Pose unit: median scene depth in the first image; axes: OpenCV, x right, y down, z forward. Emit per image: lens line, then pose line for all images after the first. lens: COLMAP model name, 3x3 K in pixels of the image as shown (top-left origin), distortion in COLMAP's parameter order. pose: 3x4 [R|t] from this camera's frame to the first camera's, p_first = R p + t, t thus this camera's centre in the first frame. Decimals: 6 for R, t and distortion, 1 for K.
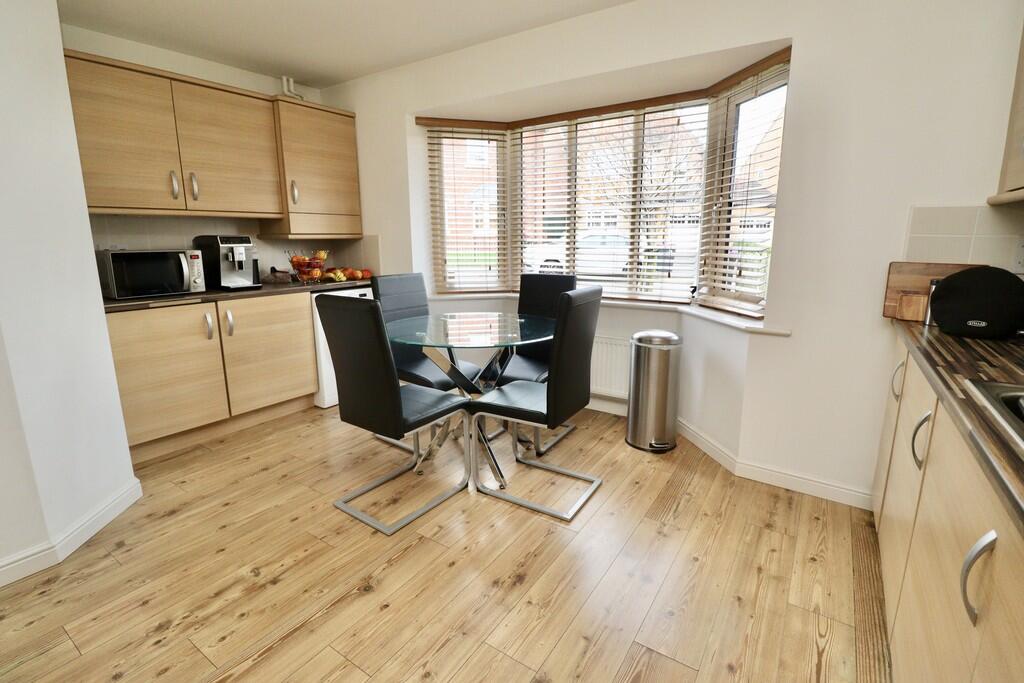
lens RADIAL K [[479.1, 0, 512.7], [0, 479.1, 337.3], [0, 0, 1]] dist [-0.014421, -0.001002]
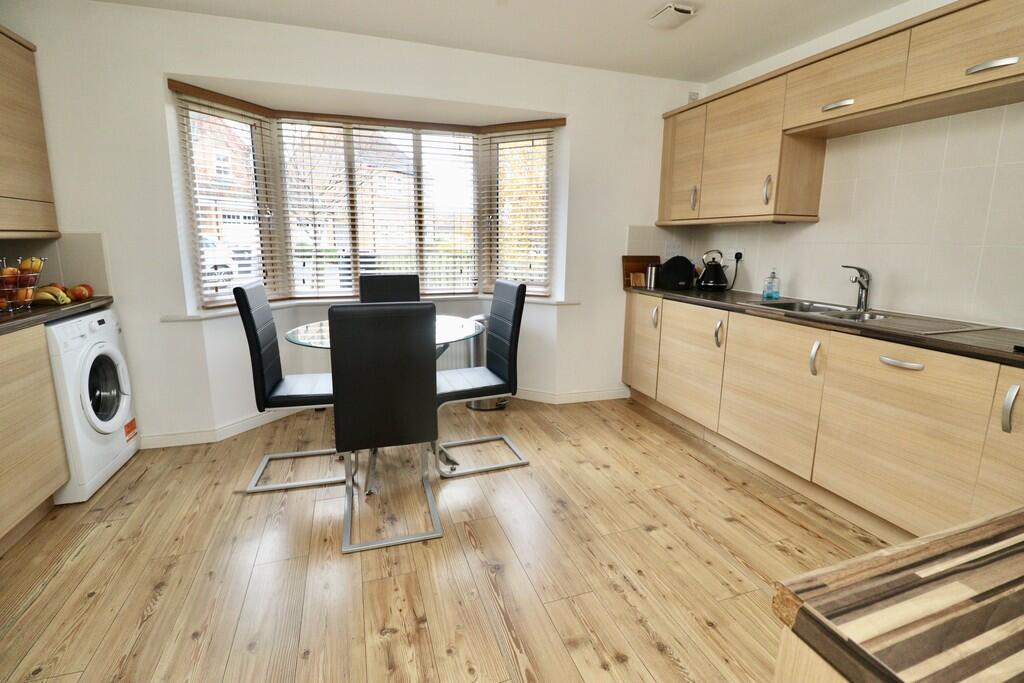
lens RADIAL K [[479.1, 0, 517.5], [0, 479.1, 336.9], [0, 0, 1]] dist [-0.014421, -0.001002]
pose [[0.594427, -0.150948, 0.789855, -0.813474], [0.152315, 0.985579, 0.073723, -0.044173], [-0.789593, 0.076484, 0.608846, 0.208881]]
